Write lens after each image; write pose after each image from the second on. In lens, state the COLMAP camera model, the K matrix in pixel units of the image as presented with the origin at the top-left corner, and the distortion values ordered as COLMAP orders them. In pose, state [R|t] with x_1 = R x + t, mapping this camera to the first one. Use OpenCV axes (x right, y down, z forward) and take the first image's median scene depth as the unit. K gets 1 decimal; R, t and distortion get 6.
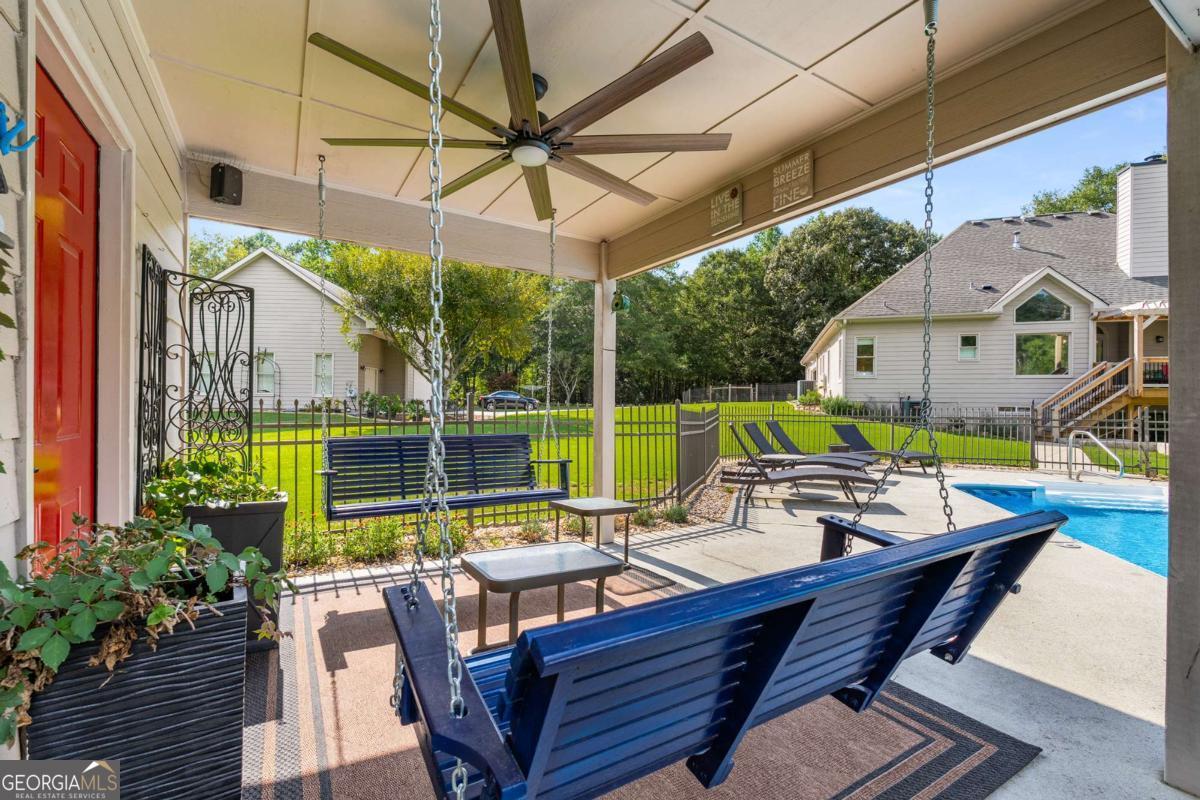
lens RADIAL K [[523.9, 0, 598.0], [0, 523.9, 401.5], [0, 0, 1]] dist [-0.004894, 0.000630]
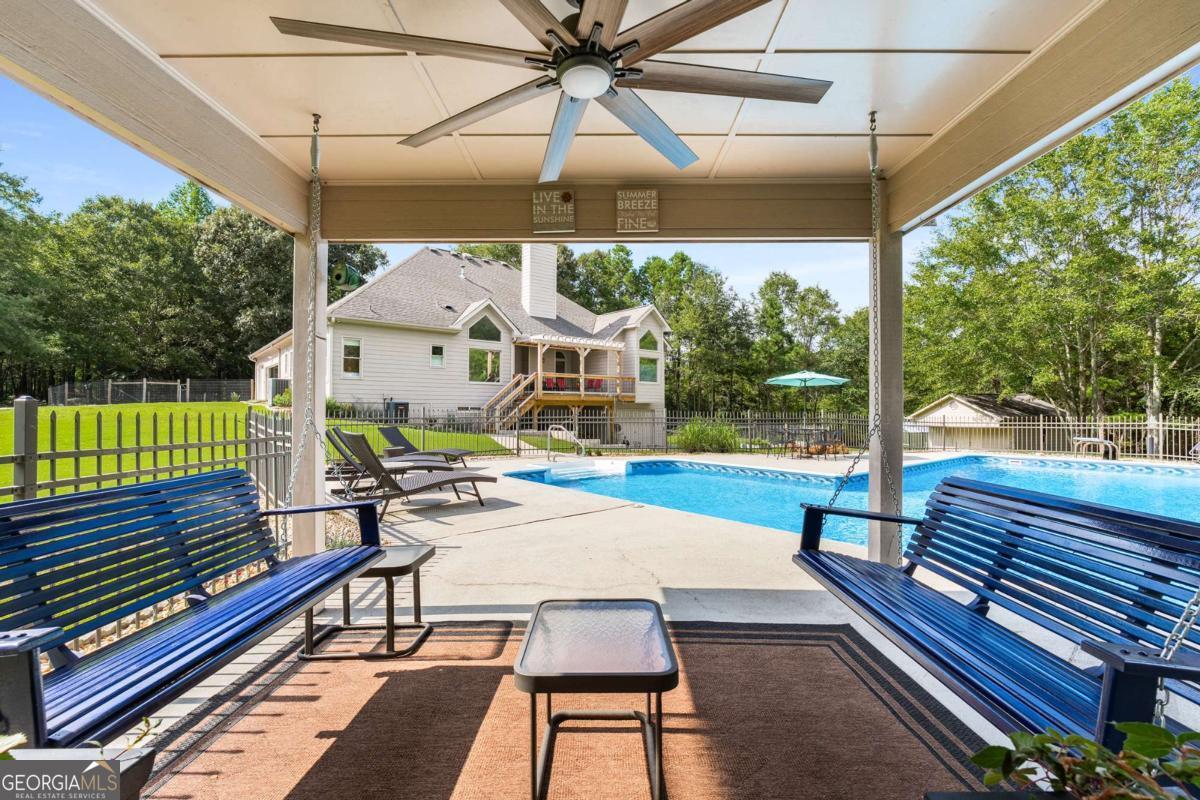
lens RADIAL K [[523.9, 0, 599.1], [0, 523.9, 401.4], [0, 0, 1]] dist [-0.004894, 0.000630]
pose [[0.531664, 0.002051, 0.846953, -0.086216], [-0.003357, 0.999994, -0.000314, -0.003176], [-0.846949, -0.002676, 0.531668, 0.070344]]
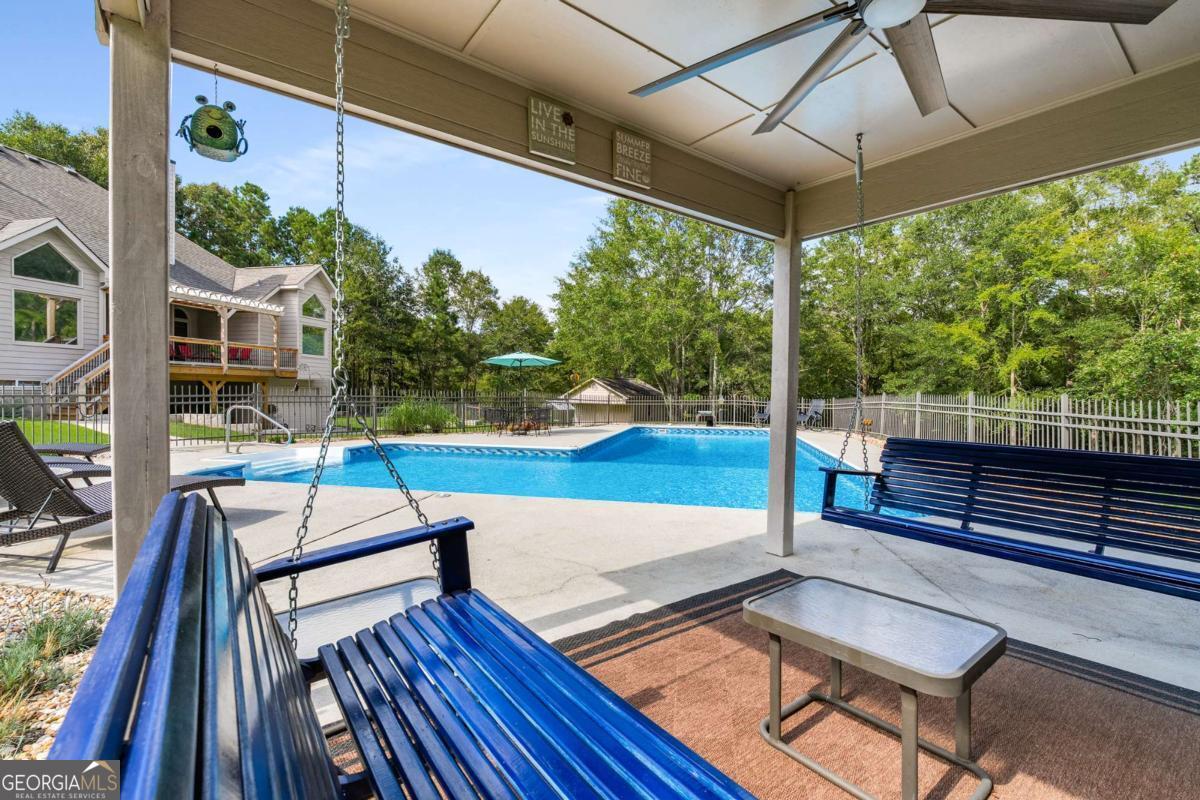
lens RADIAL K [[523.9, 0, 598.7], [0, 523.9, 400.8], [0, 0, 1]] dist [-0.004894, 0.000630]
pose [[-0.096212, -0.030575, 0.994891, -0.087748], [-0.021052, 0.999367, 0.028676, 0.000167], [-0.995138, -0.018186, -0.096795, 0.166412]]
